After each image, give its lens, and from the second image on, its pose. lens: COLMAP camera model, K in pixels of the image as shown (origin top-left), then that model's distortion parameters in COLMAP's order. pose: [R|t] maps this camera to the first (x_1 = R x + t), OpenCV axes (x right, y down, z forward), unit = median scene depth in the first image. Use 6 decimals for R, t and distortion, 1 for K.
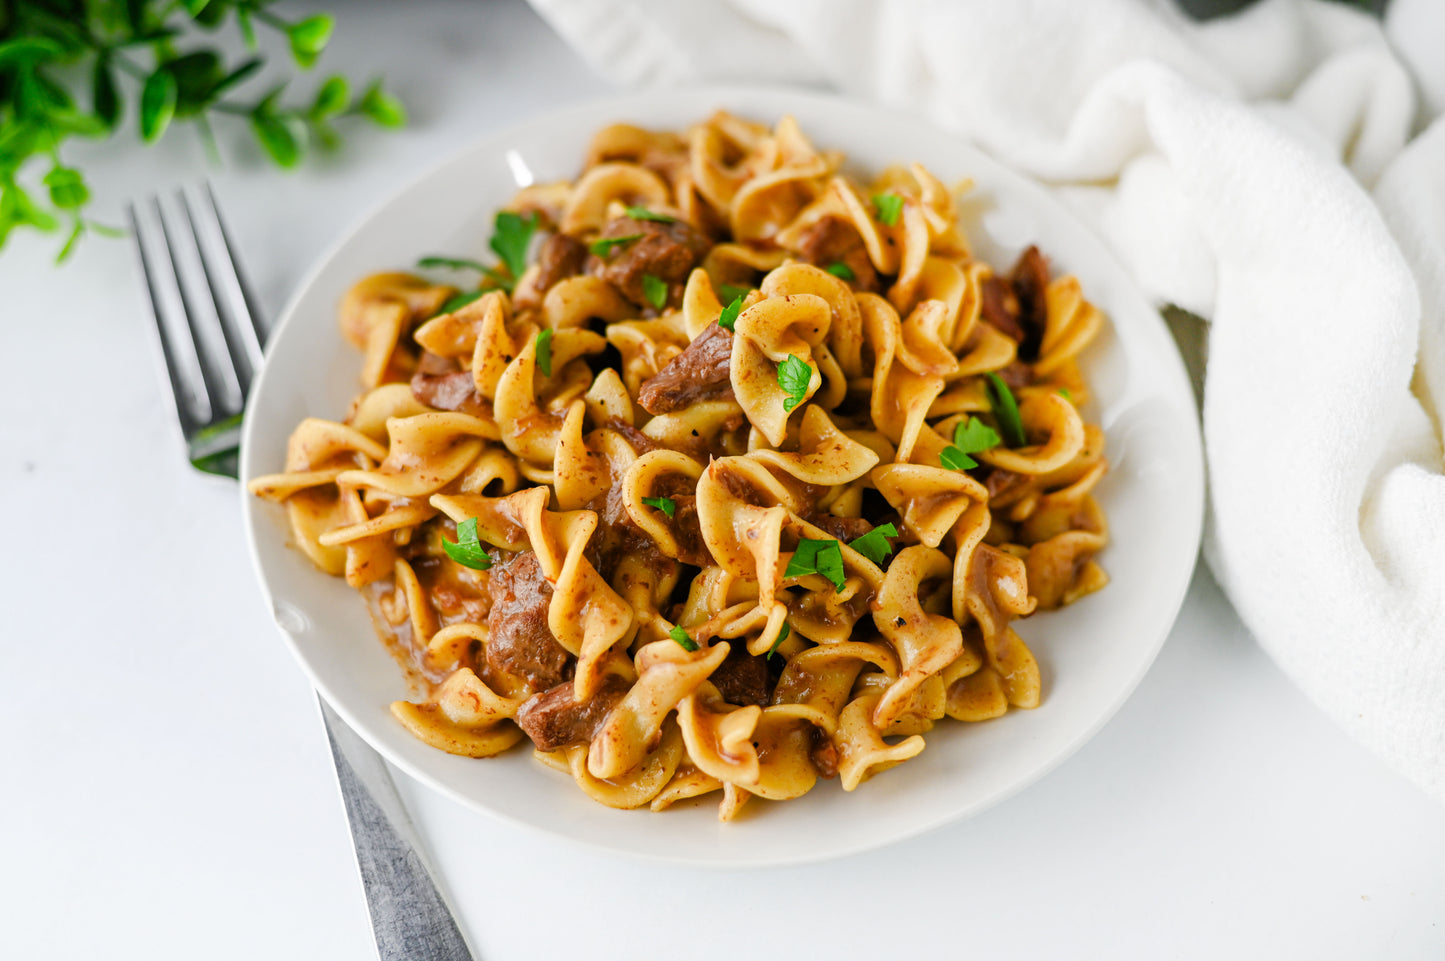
lens RADIAL K [[2271.9, 0, 719.0], [0, 2271.9, 468.9], [0, 0, 1]] dist [-0.146943, 0.000000]
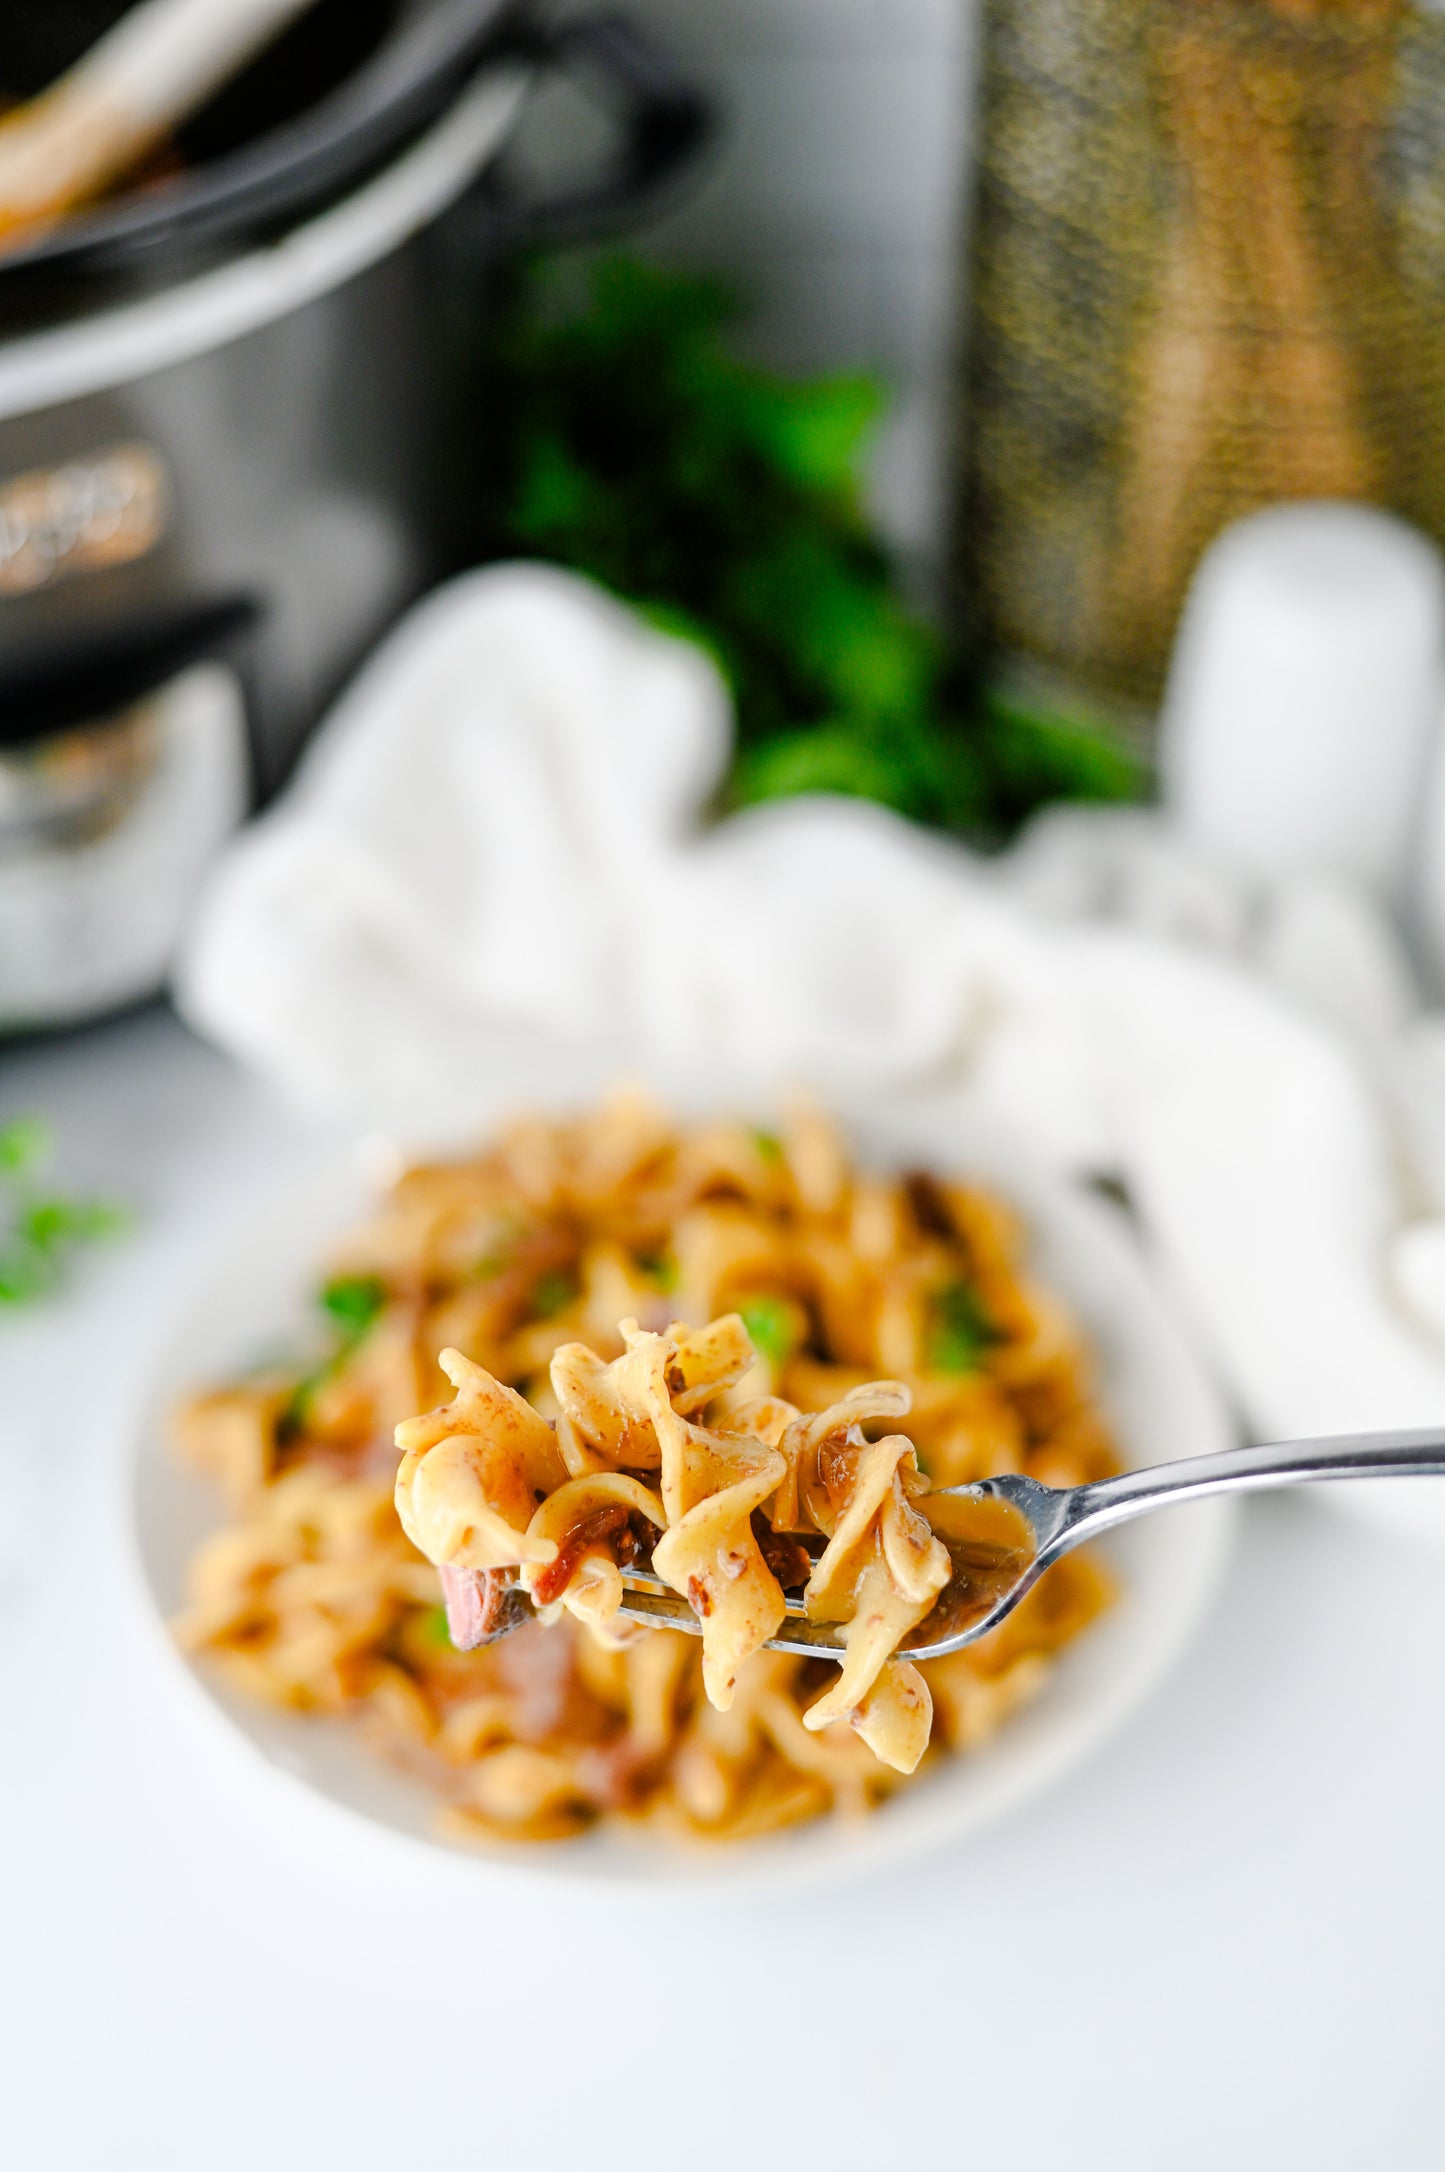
lens RADIAL K [[3415.0, 0, 717.8], [0, 3415.0, 1102.9], [0, 0, 1]] dist [-0.146943, 0.000000]
pose [[0.936115, -0.237550, 0.259343, -0.307511], [0.284727, 0.944757, -0.162372, 0.086284], [-0.206445, 0.225841, 0.952038, -0.287690]]
